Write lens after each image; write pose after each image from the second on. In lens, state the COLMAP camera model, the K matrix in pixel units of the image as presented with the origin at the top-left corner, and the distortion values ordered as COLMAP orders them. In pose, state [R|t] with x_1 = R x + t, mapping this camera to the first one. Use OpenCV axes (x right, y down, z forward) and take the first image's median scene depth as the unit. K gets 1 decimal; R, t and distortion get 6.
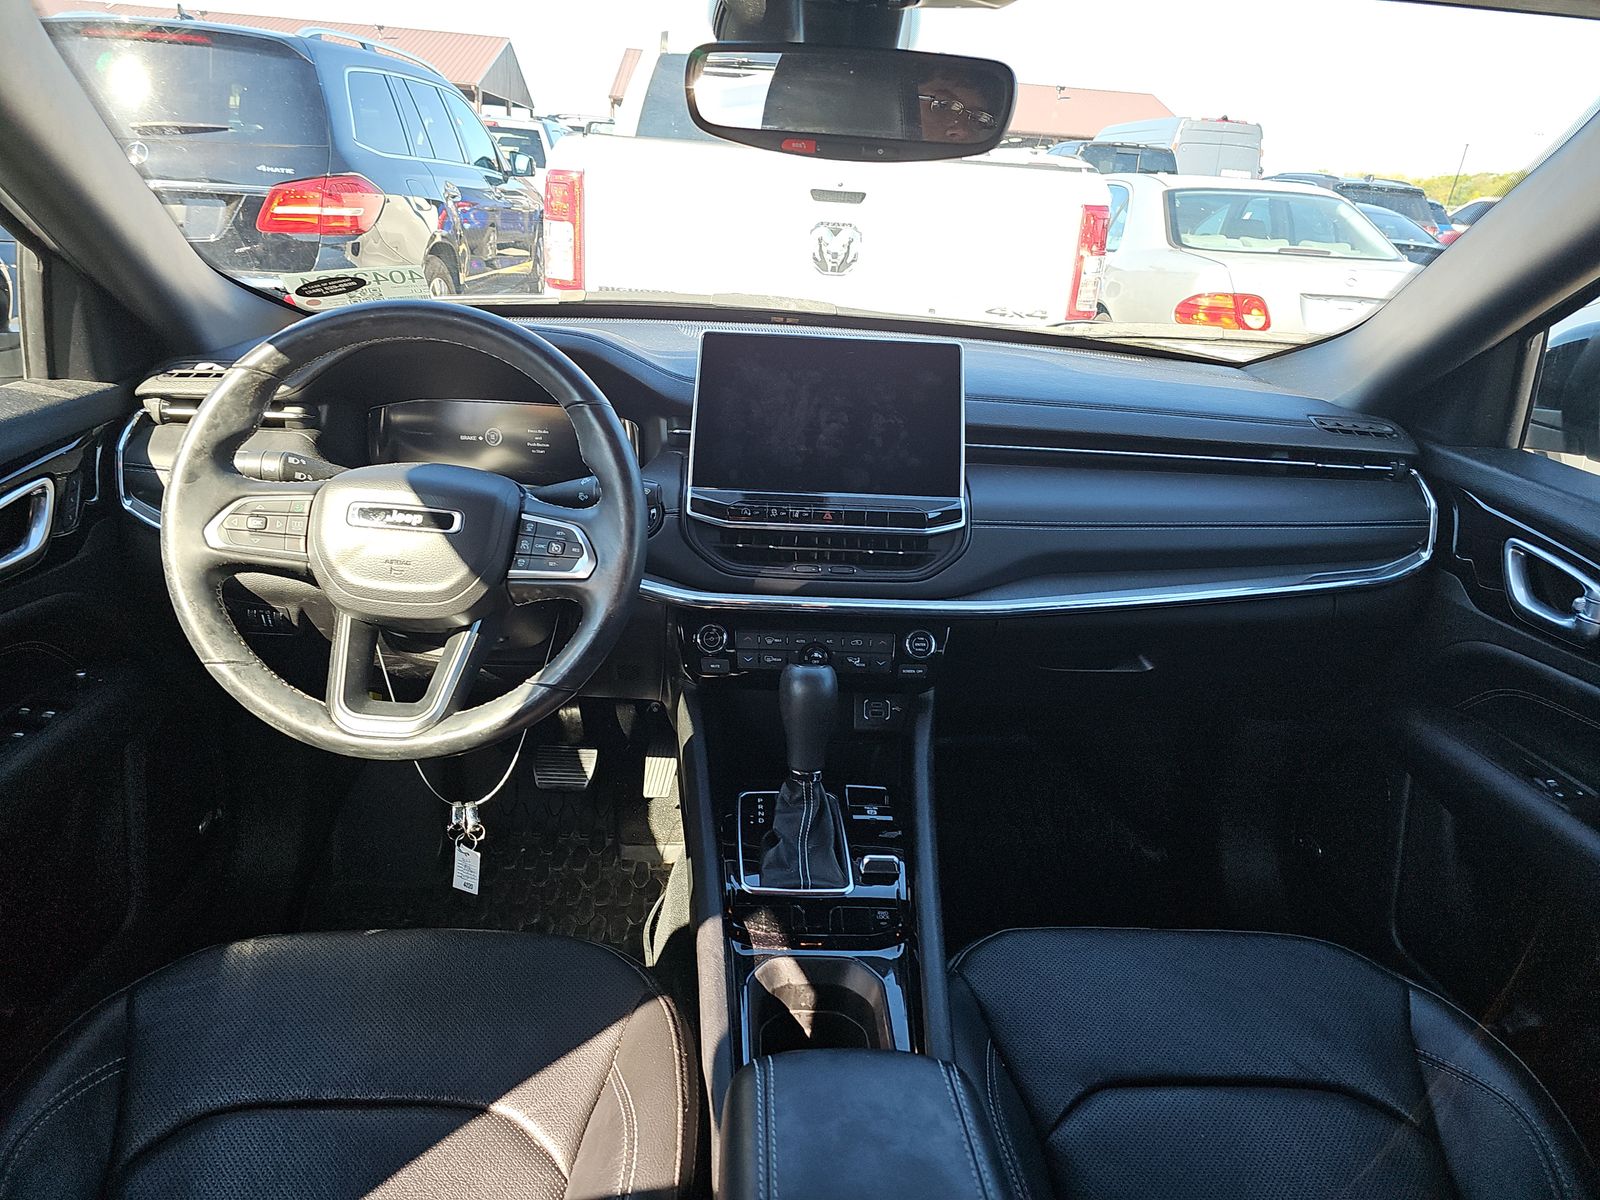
lens RADIAL K [[1020.9, 0, 800.0], [0, 1020.9, 600.0], [0, 0, 1]] dist [0.061756, -0.067182]
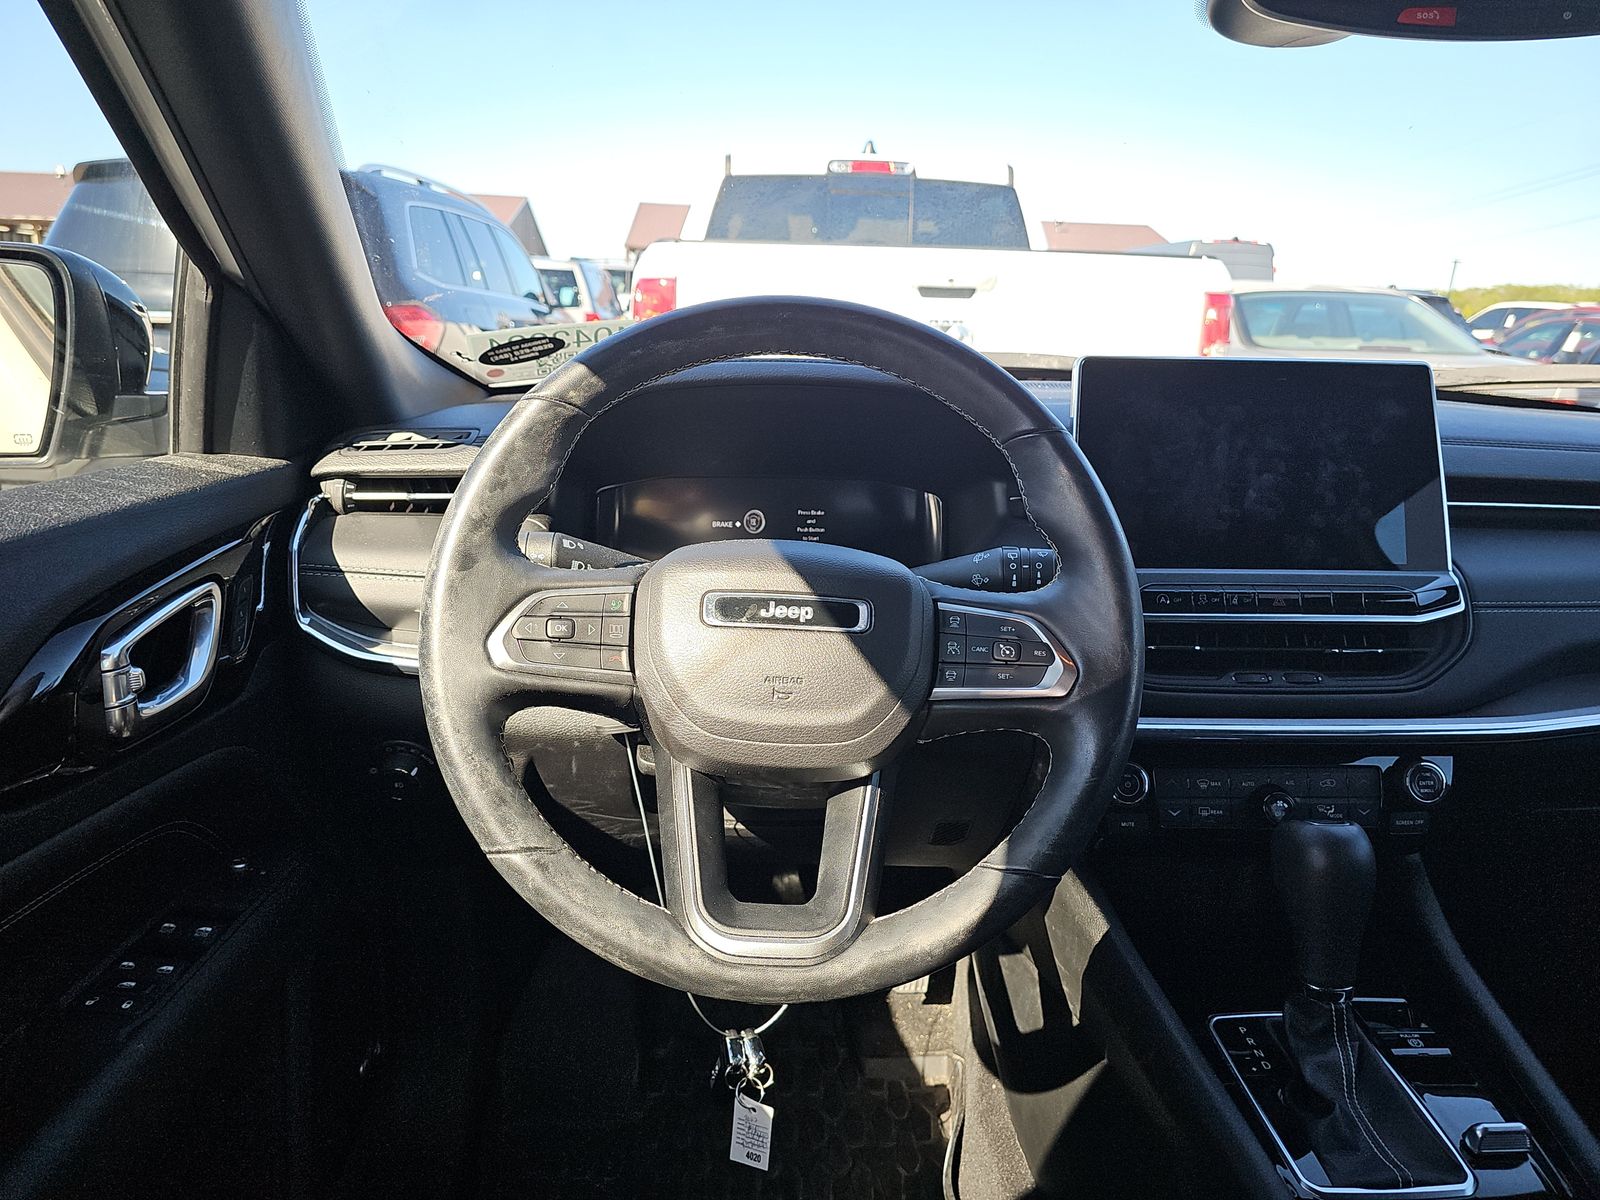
lens RADIAL K [[1047.3, 0, 800.0], [0, 1047.3, 600.0], [0, 0, 1]] dist [0.044533, -0.074803]
pose [[0.999296, -0.035164, -0.013086, -0.305618], [0.033241, 0.991493, -0.125842, -0.003341], [0.017400, 0.125318, 0.991964, 0.287501]]
